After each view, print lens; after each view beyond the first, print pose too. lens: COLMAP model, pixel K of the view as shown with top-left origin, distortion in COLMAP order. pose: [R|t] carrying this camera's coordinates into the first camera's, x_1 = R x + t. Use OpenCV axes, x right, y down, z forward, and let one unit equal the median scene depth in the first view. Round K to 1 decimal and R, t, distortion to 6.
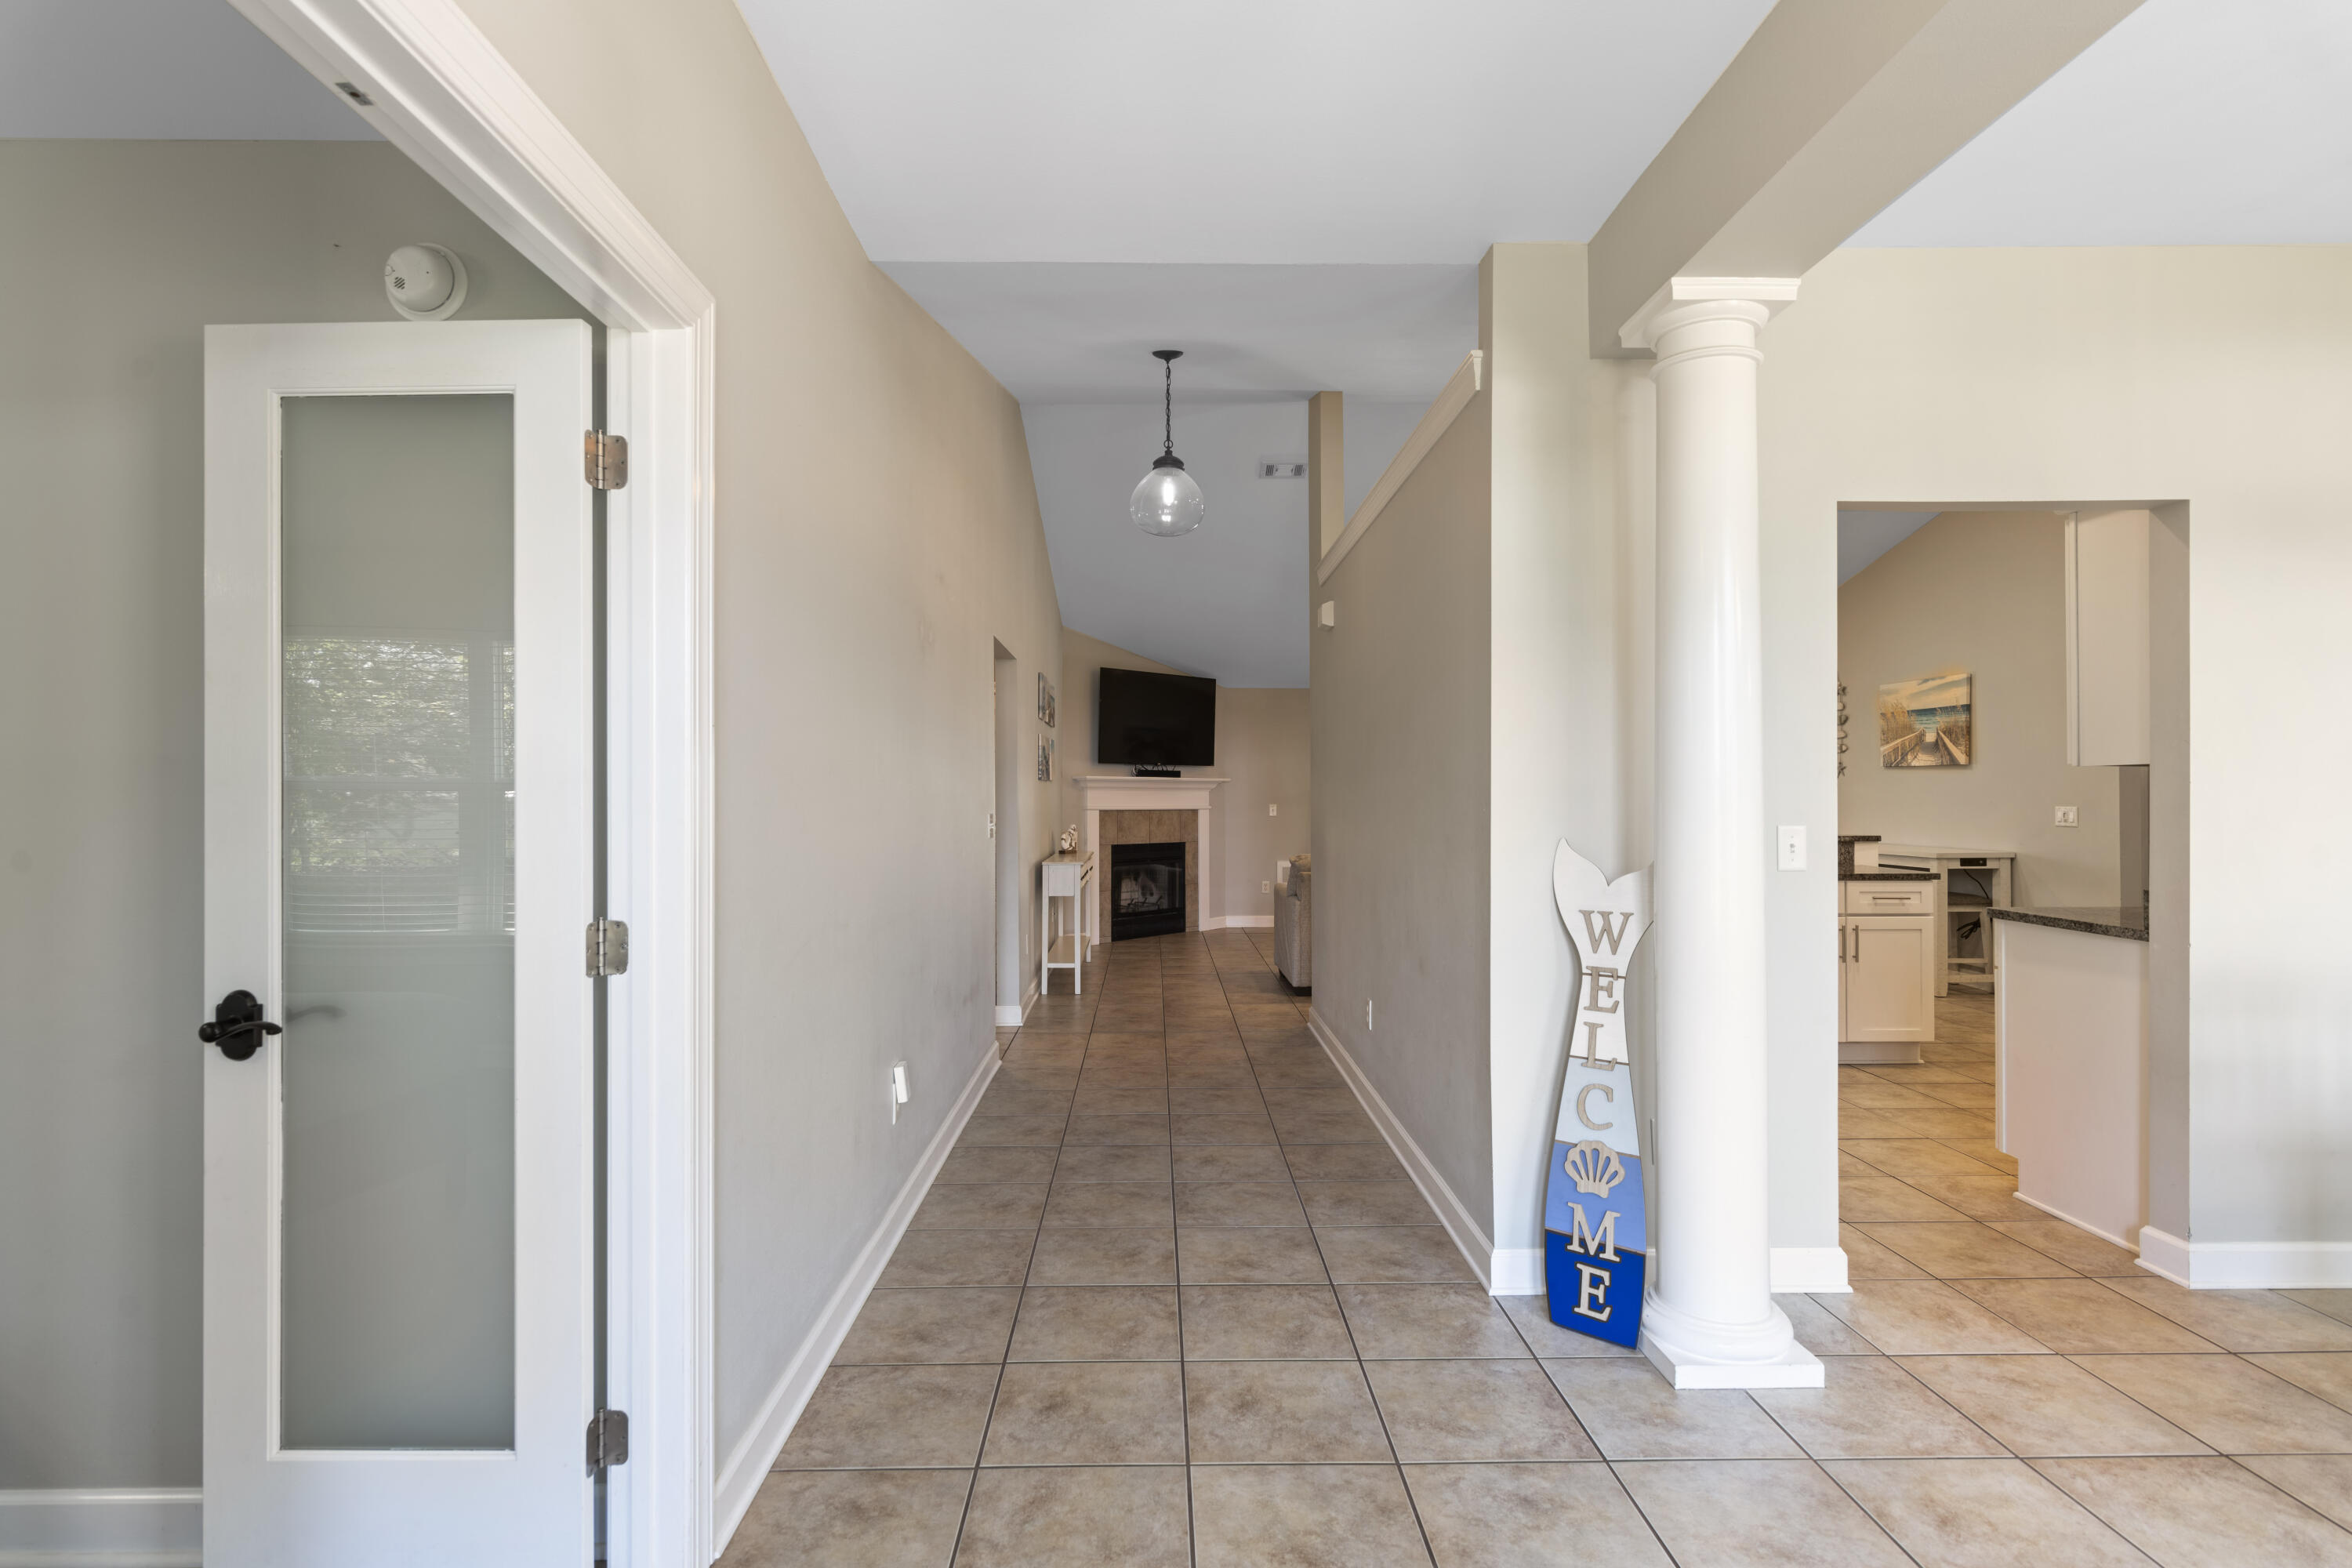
lens RADIAL K [[1144.8, 0, 1171.2], [0, 1144.8, 782.0], [0, 0, 1]] dist [0.003212, -0.000326]
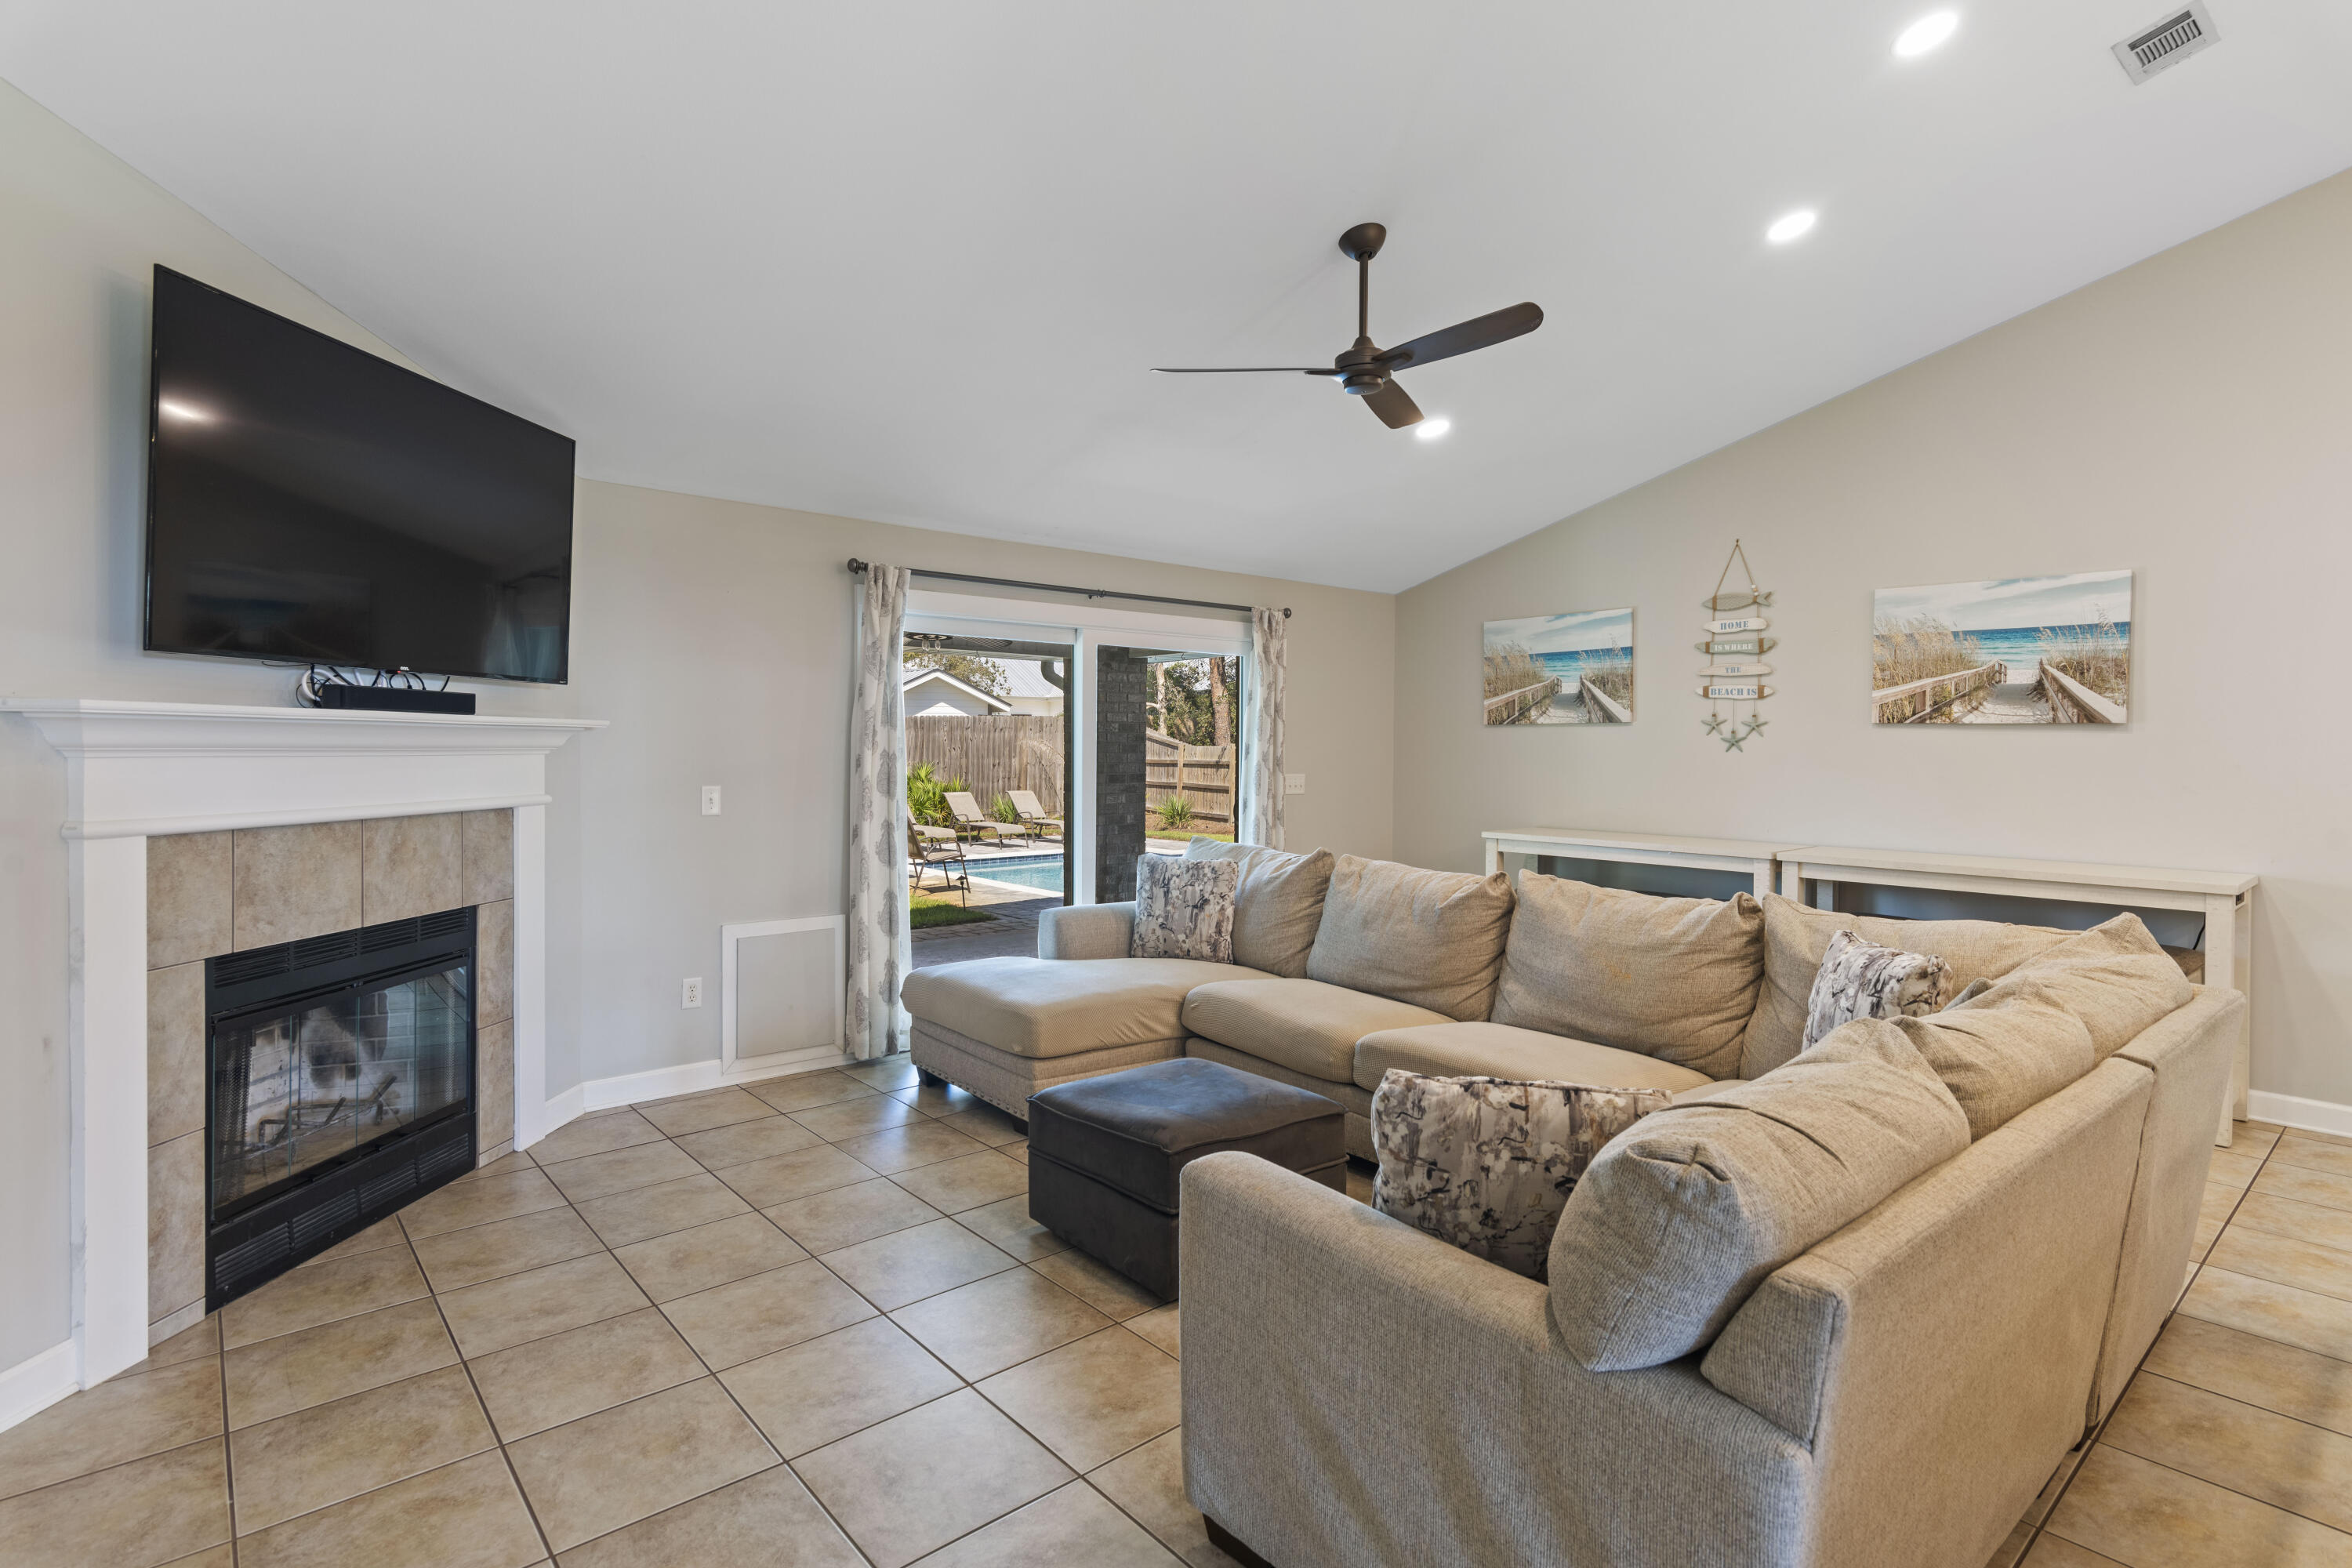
lens RADIAL K [[1155.5, 0, 1171.5], [0, 1155.5, 757.3], [0, 0, 1]] dist [0.004777, 0.000198]
pose [[0.771353, -0.000471, 0.636407, -0.170697], [-0.015697, 0.999681, 0.019765, -0.004822], [-0.636214, -0.025236, 0.771100, 2.182851]]
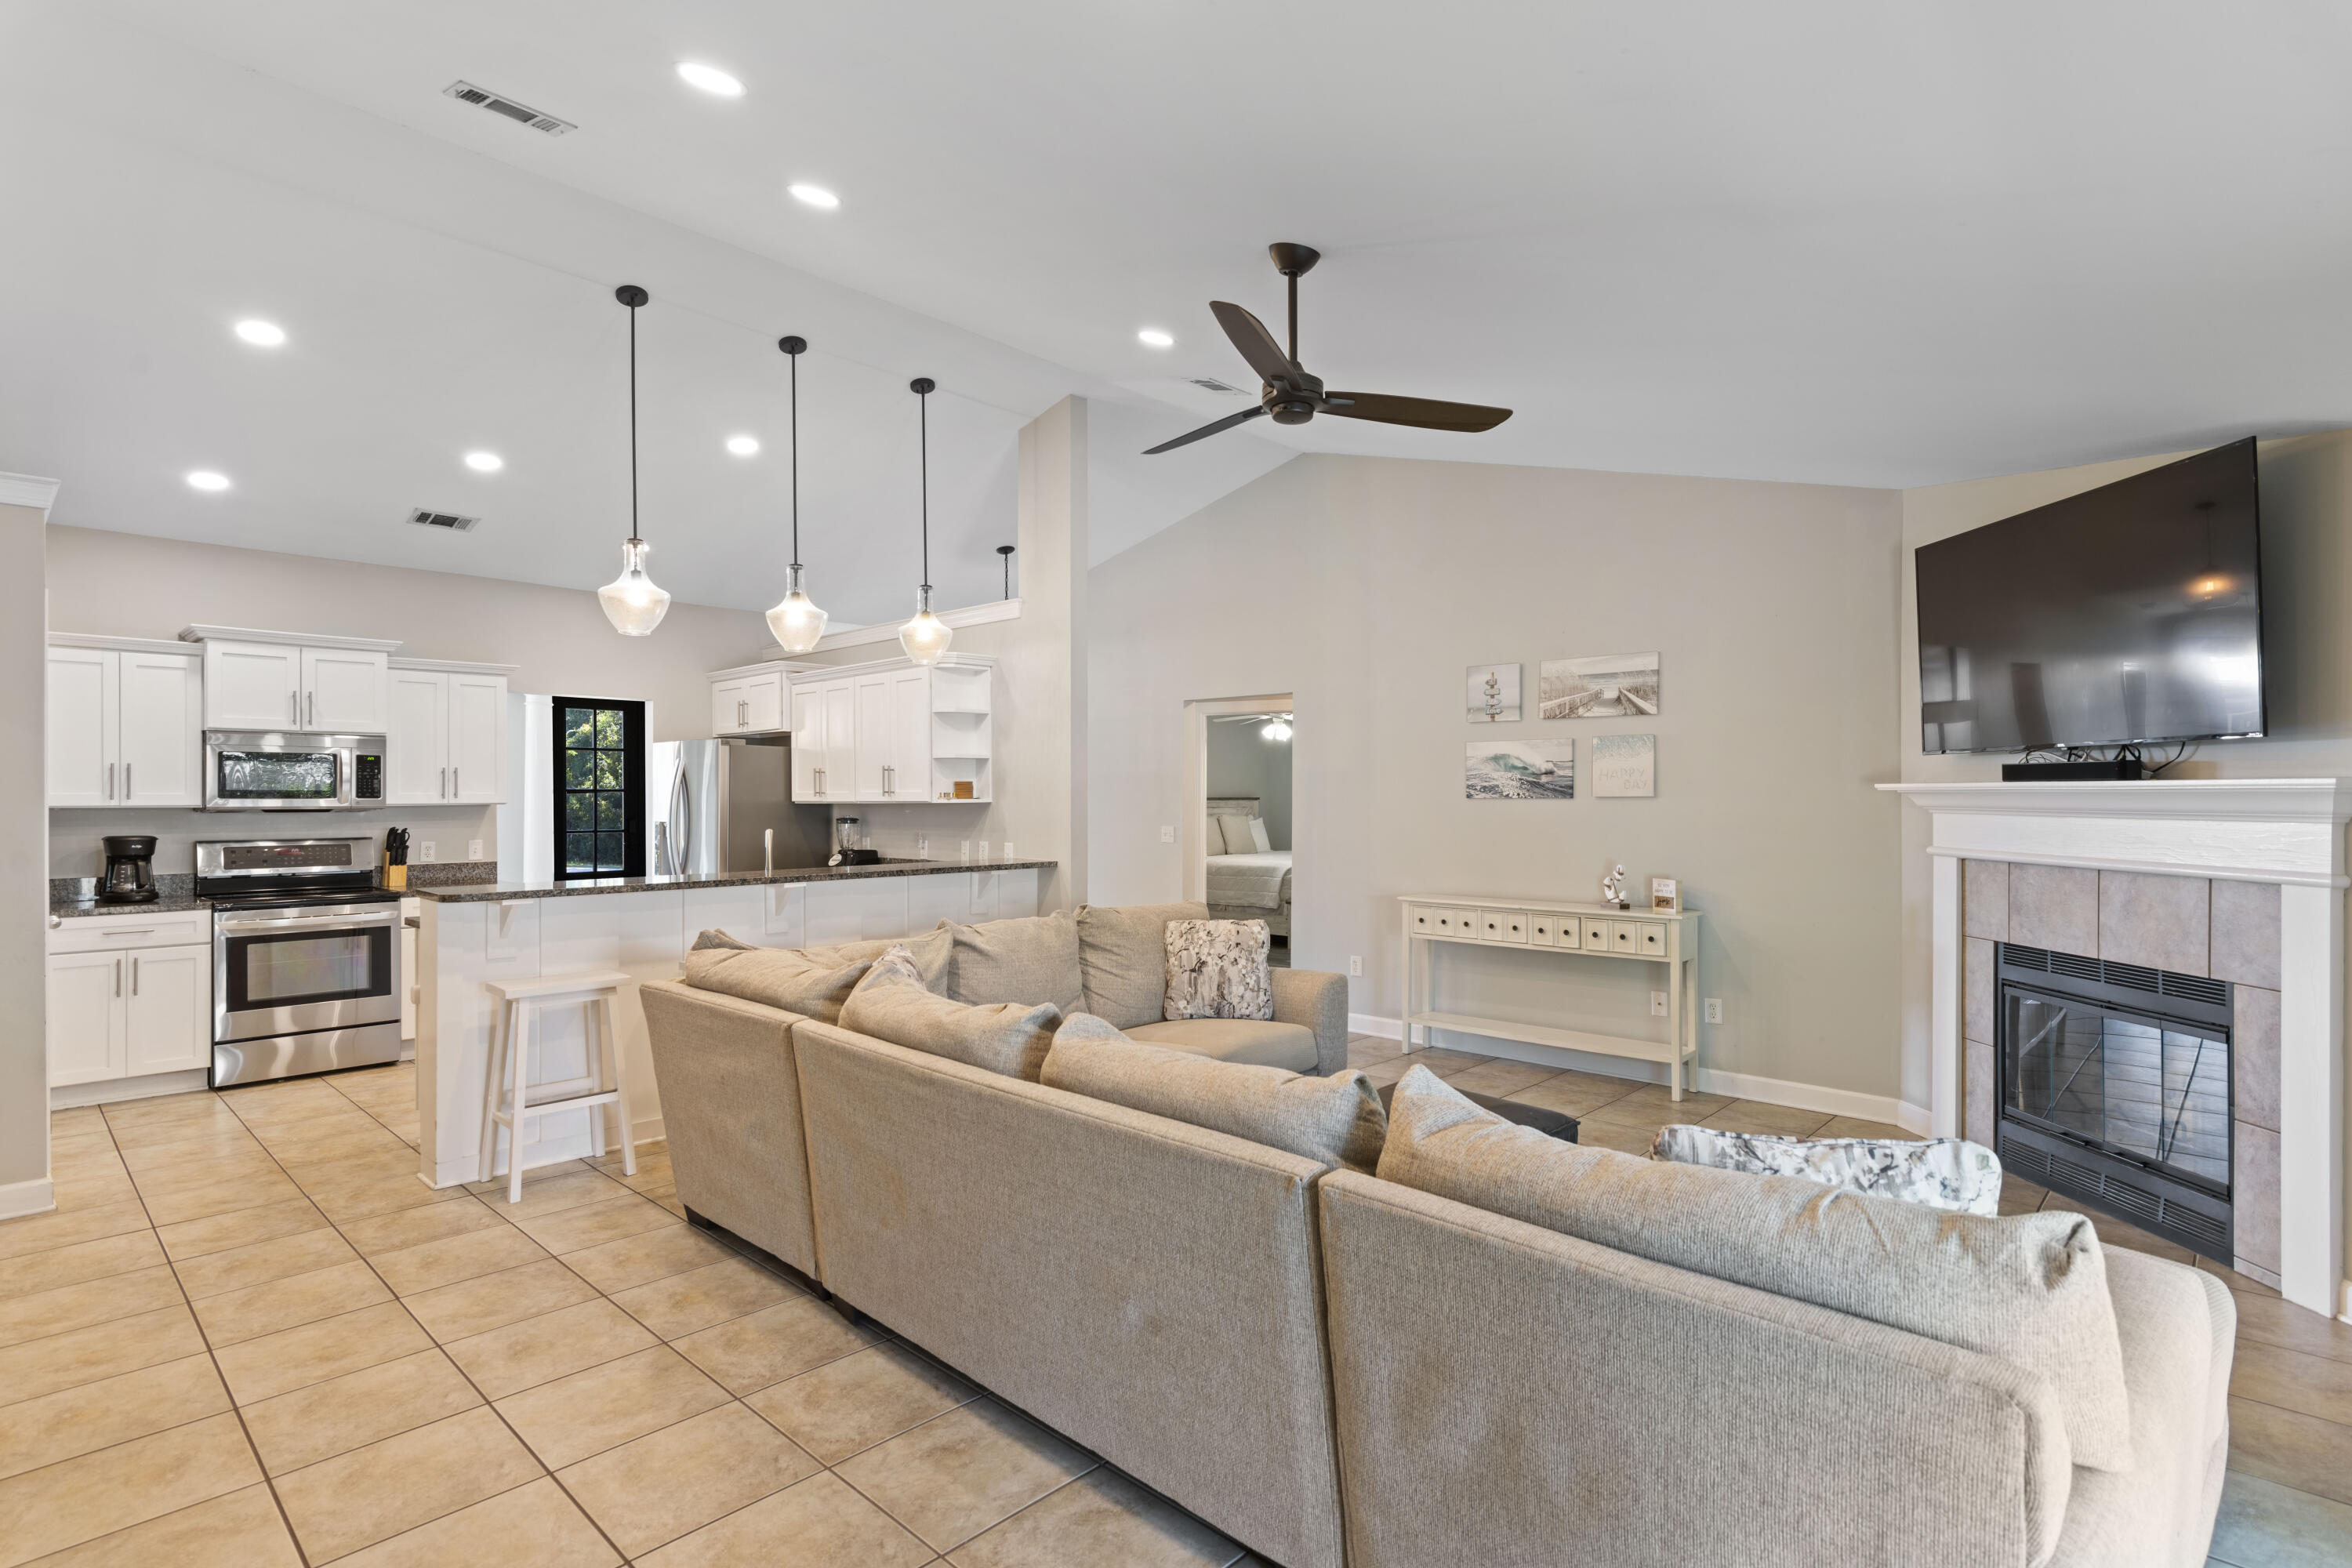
lens RADIAL K [[1149.0, 0, 1177.0], [0, 1149.0, 789.6], [0, 0, 1]] dist [0.001601, -0.000945]
pose [[-0.701905, -0.000795, -0.712270, 1.588797], [0.011690, 0.999852, -0.012636, 0.000165], [0.712175, -0.017196, -0.701792, 3.665136]]
